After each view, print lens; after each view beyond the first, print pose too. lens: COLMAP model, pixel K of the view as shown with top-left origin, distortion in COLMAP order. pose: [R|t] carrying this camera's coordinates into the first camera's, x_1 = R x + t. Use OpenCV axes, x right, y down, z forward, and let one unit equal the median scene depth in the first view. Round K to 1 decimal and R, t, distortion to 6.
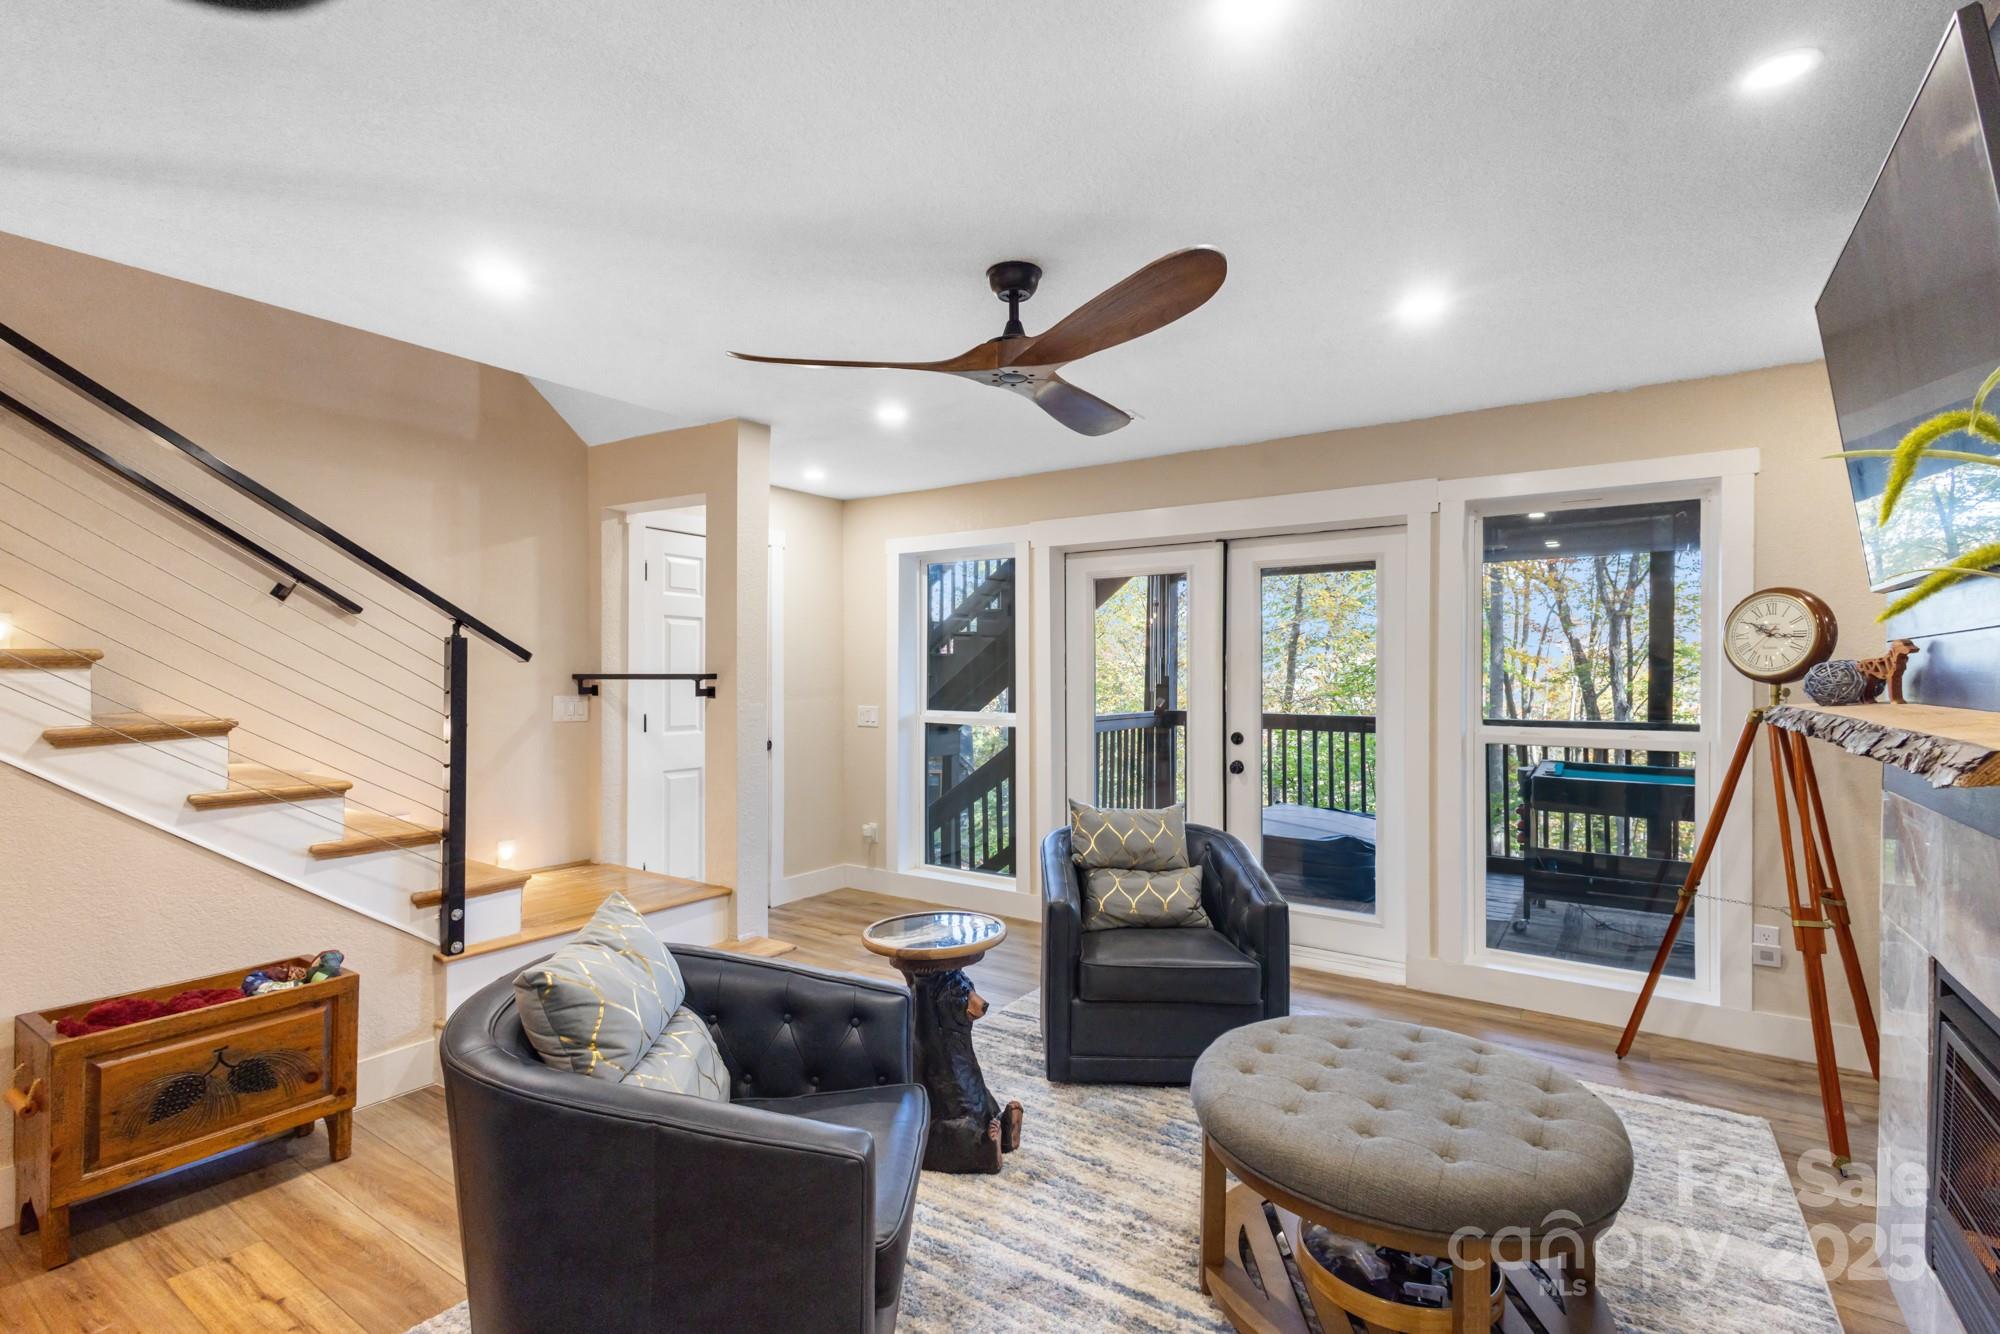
lens RADIAL K [[921.2, 0, 999.5], [0, 921.2, 667.8], [0, 0, 1]] dist [0.009934, -0.000537]
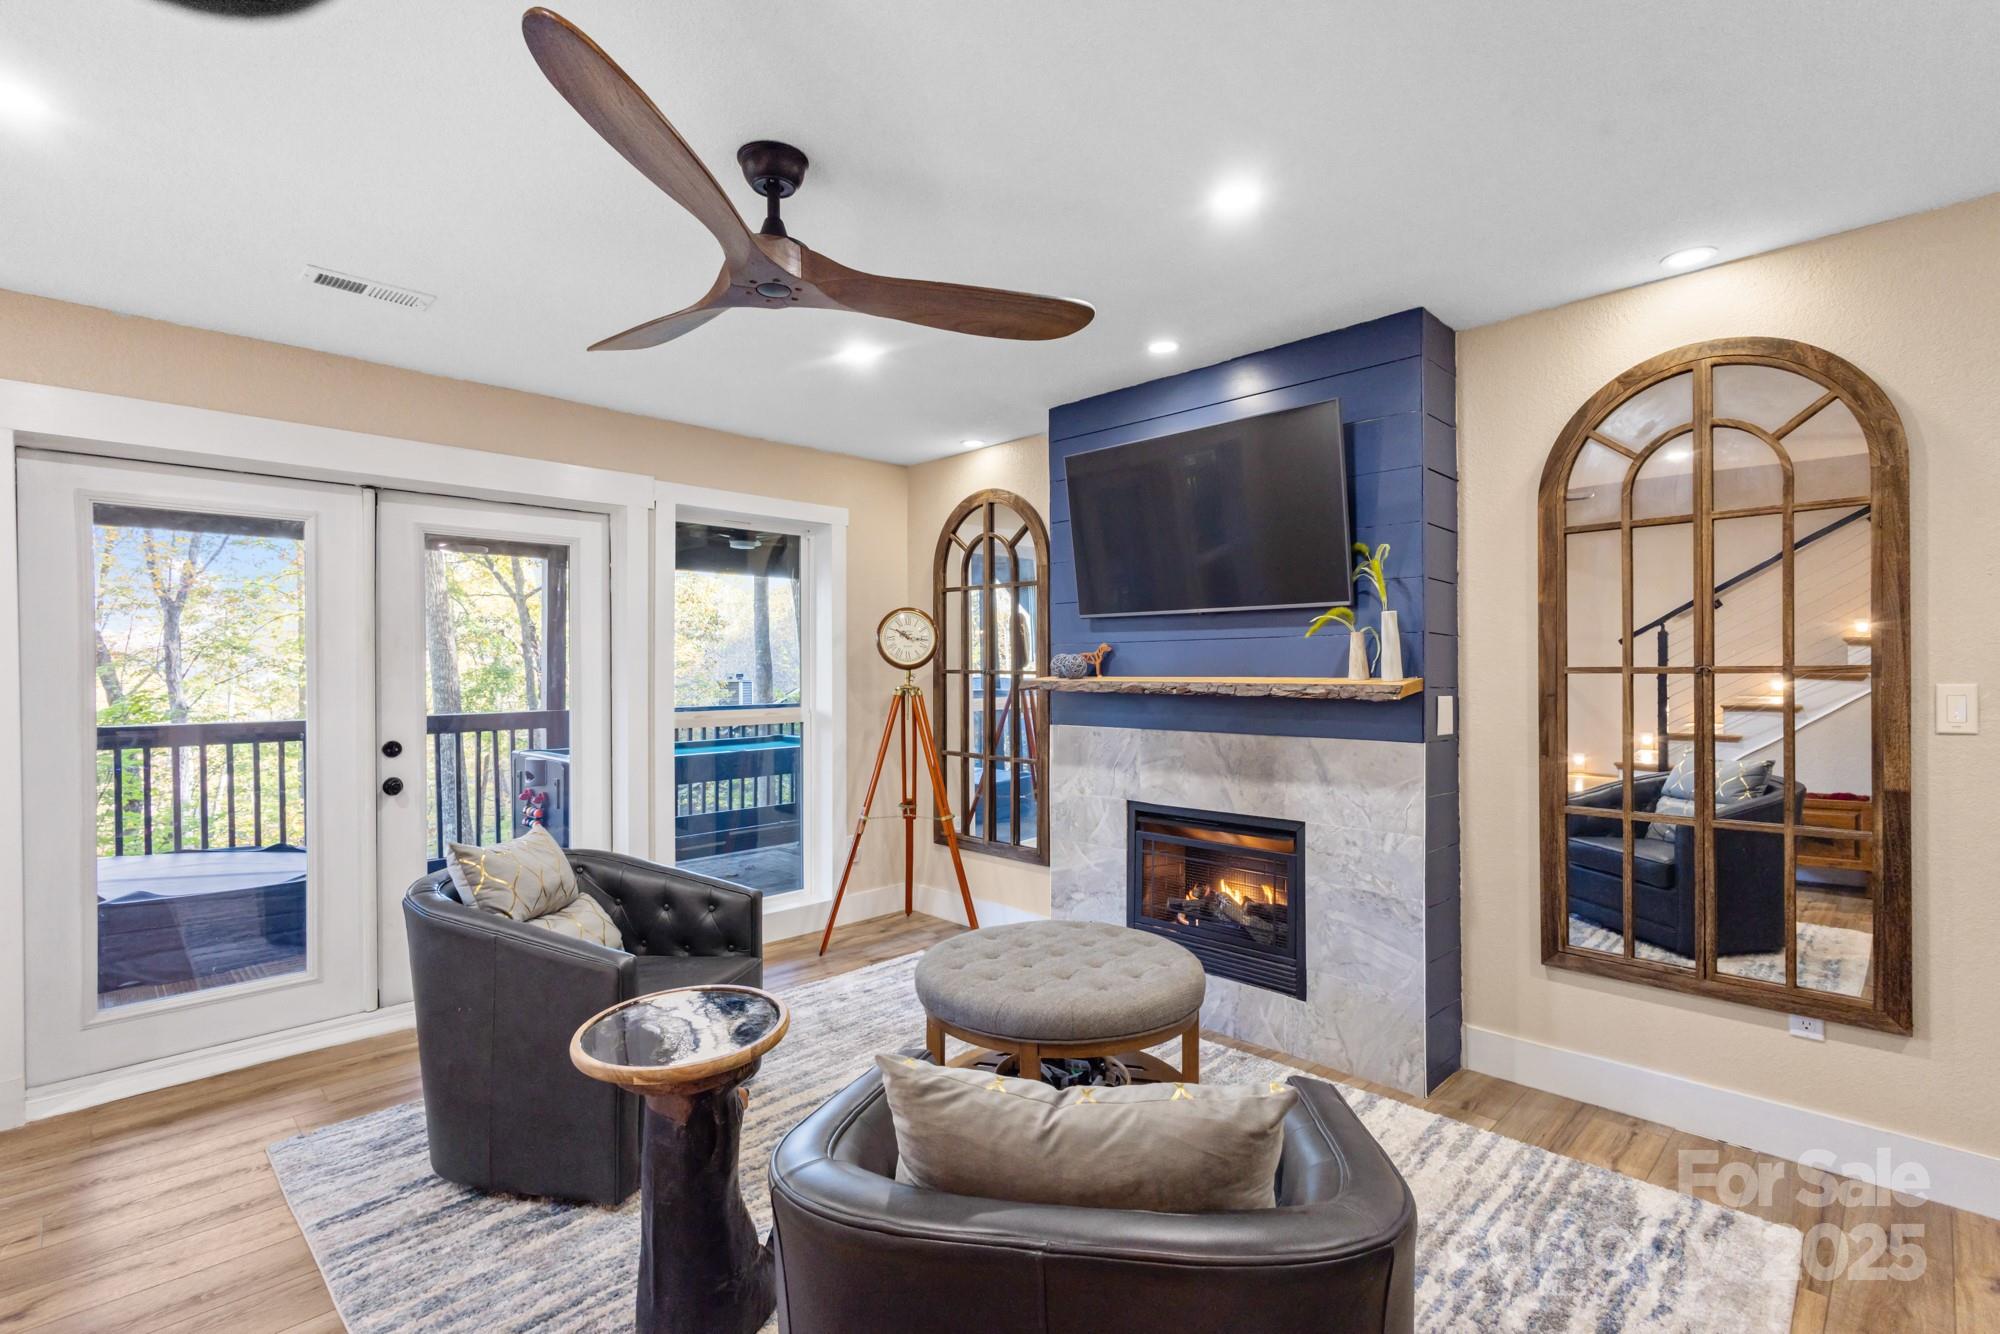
lens RADIAL K [[921.2, 0, 996.8], [0, 921.2, 669.6], [0, 0, 1]] dist [0.009934, -0.000537]
pose [[0.185710, -0.003467, 0.982599, -0.475354], [0.000135, 0.999994, 0.003503, 0.008799], [-0.982605, -0.000518, 0.185709, 0.425107]]
